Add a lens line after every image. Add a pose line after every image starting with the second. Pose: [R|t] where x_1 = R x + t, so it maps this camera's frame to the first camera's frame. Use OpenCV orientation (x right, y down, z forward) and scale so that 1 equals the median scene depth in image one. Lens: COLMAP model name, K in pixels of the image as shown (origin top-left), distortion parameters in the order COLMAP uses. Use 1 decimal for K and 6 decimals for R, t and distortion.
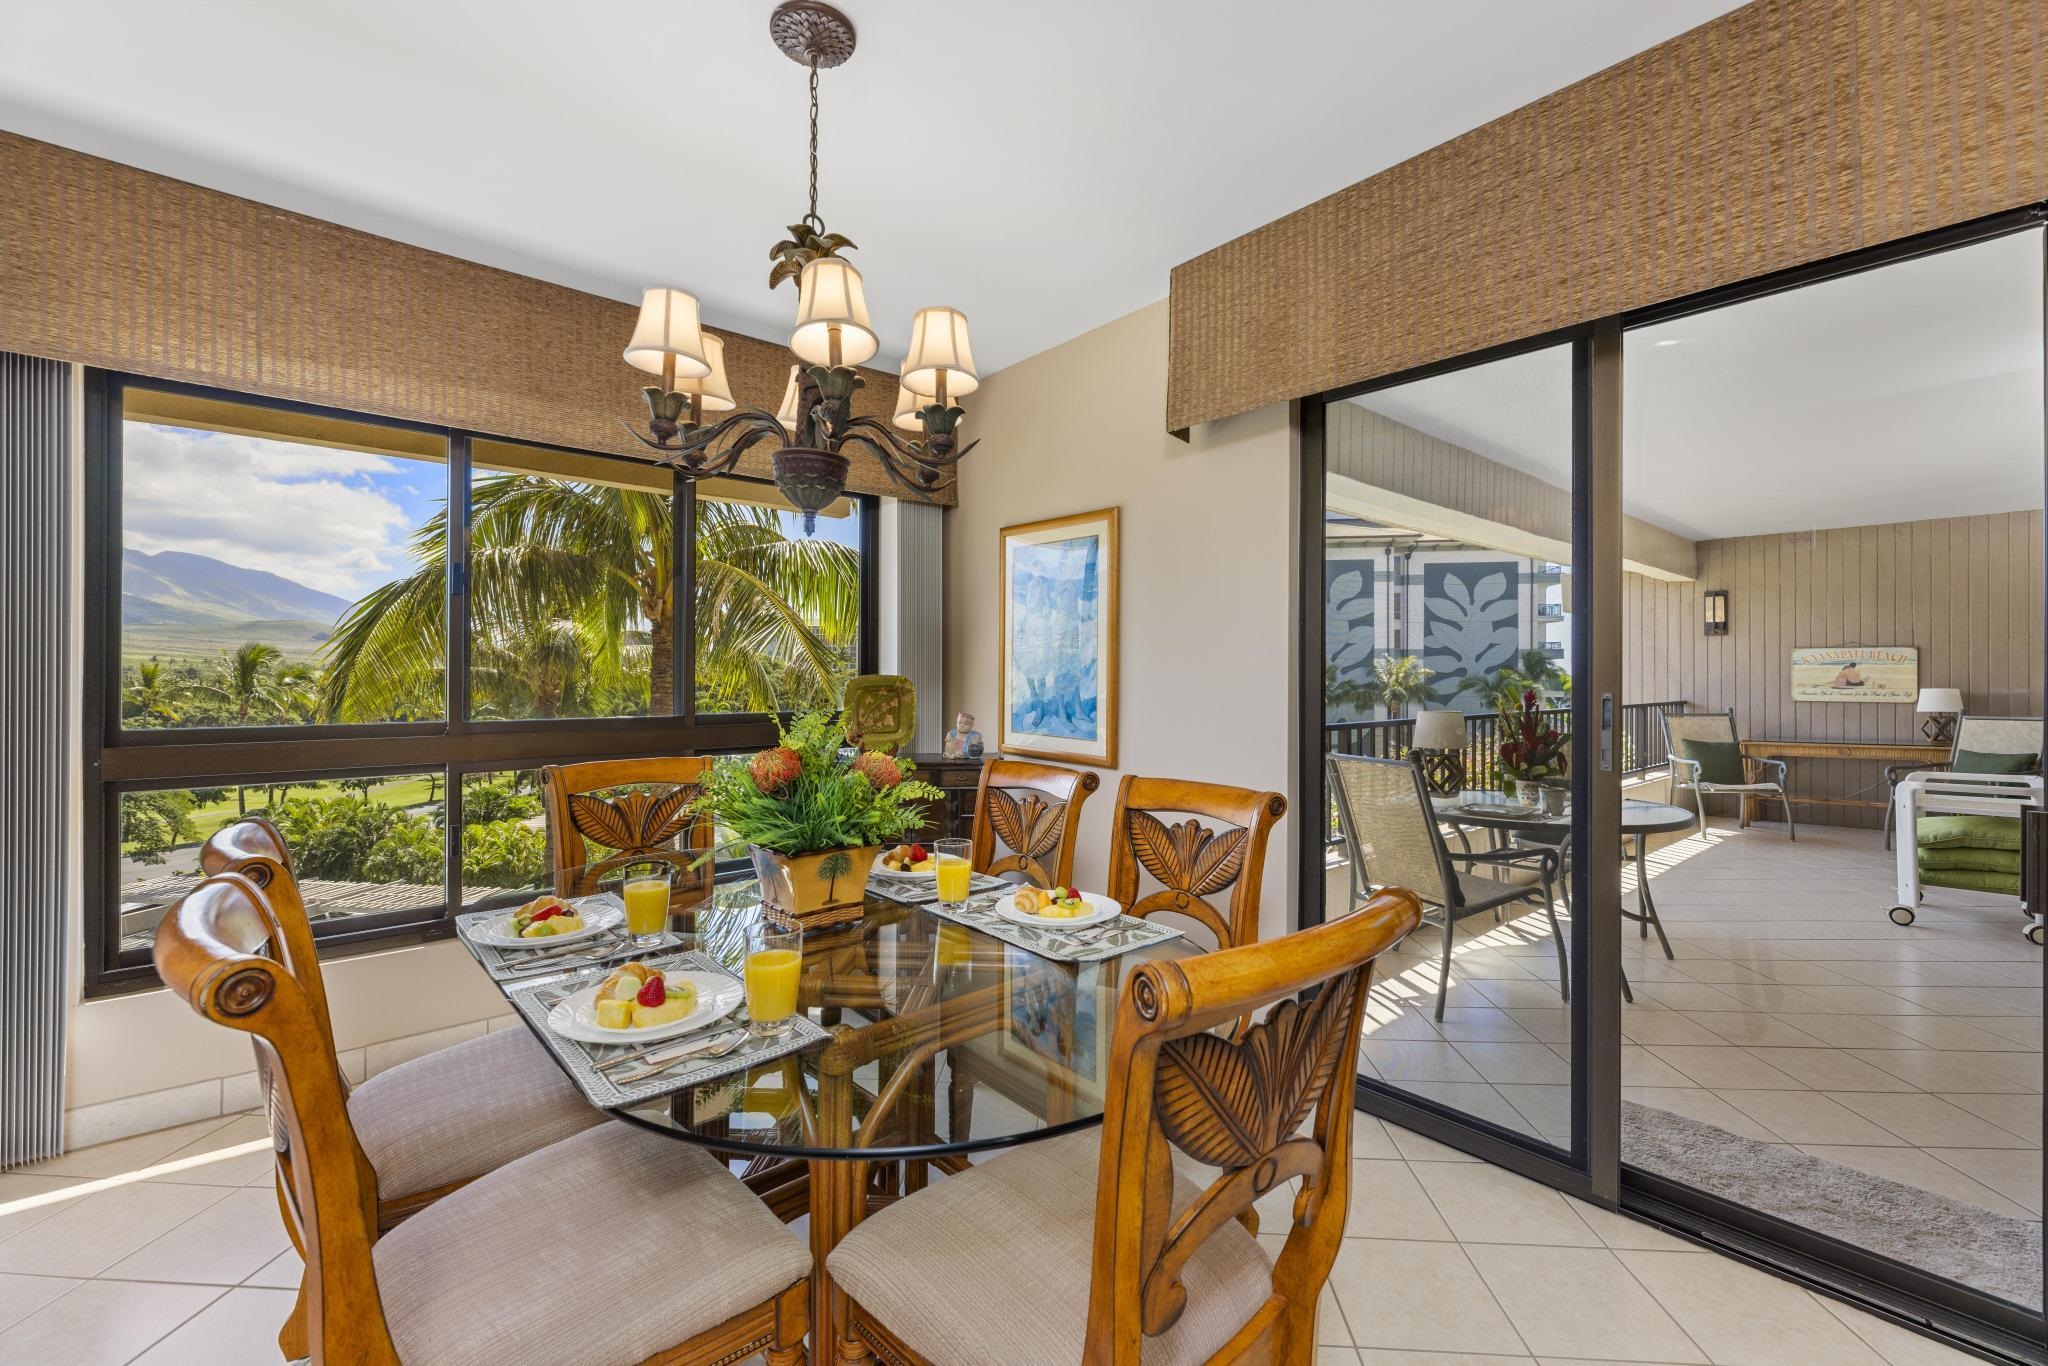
lens RADIAL K [[845.8, 0, 1024.1], [0, 845.8, 675.8], [0, 0, 1]] dist [-0.005874, 0.000847]
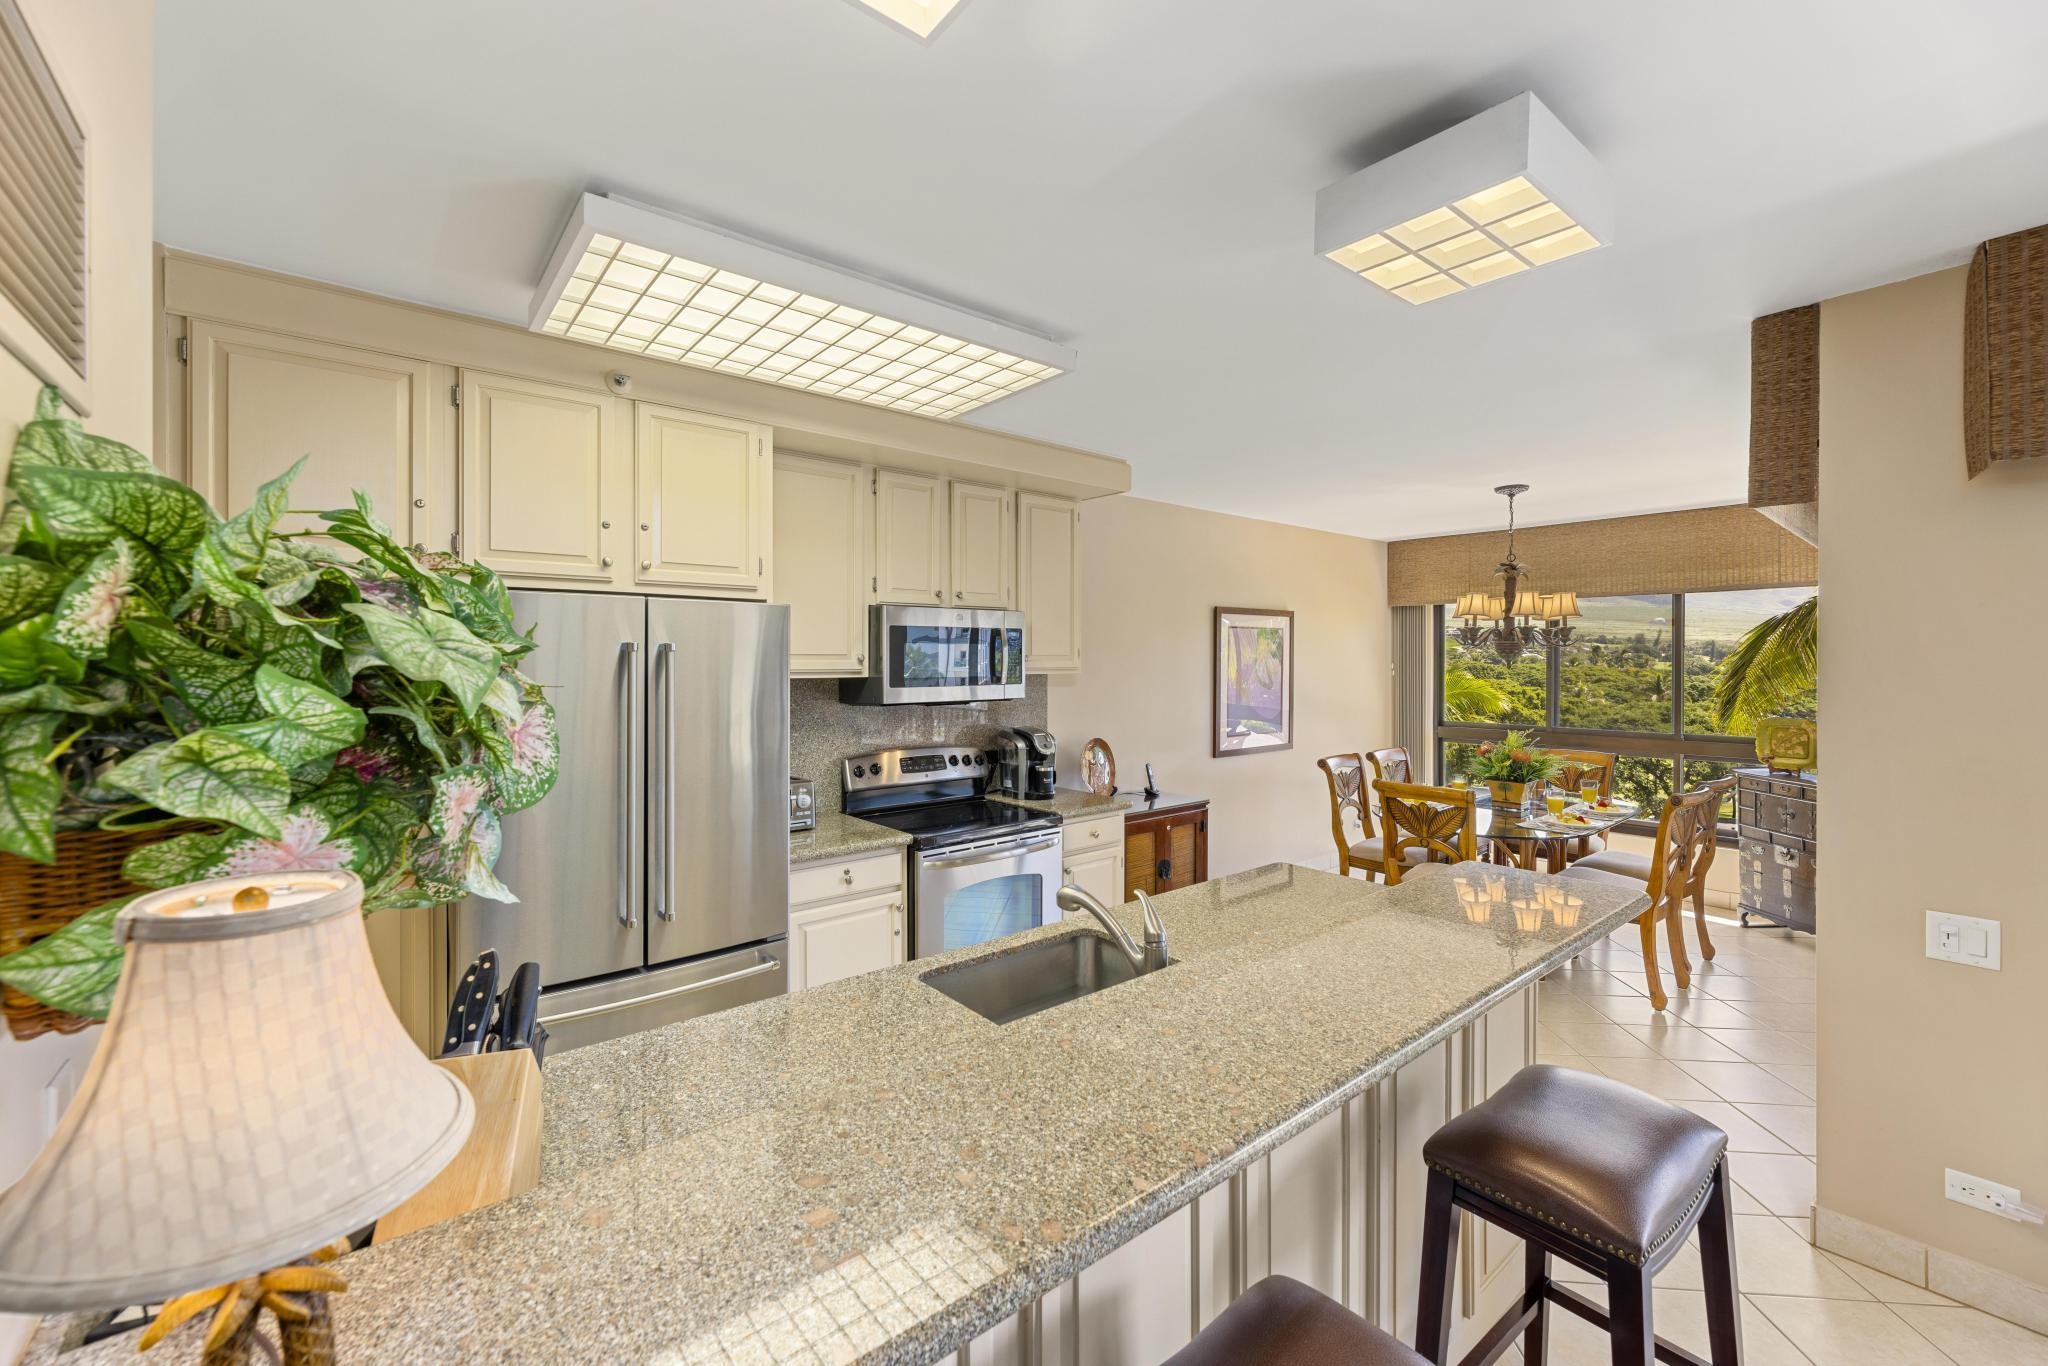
lens RADIAL K [[824.3, 0, 1030.1], [0, 824.3, 667.3], [0, 0, 1]] dist [-0.001647, -0.000934]
pose [[-0.023998, 0.008860, -0.999673, 1.336810], [-0.002279, 0.999958, 0.008917, -0.102178], [0.999709, 0.002492, -0.023976, -0.295924]]
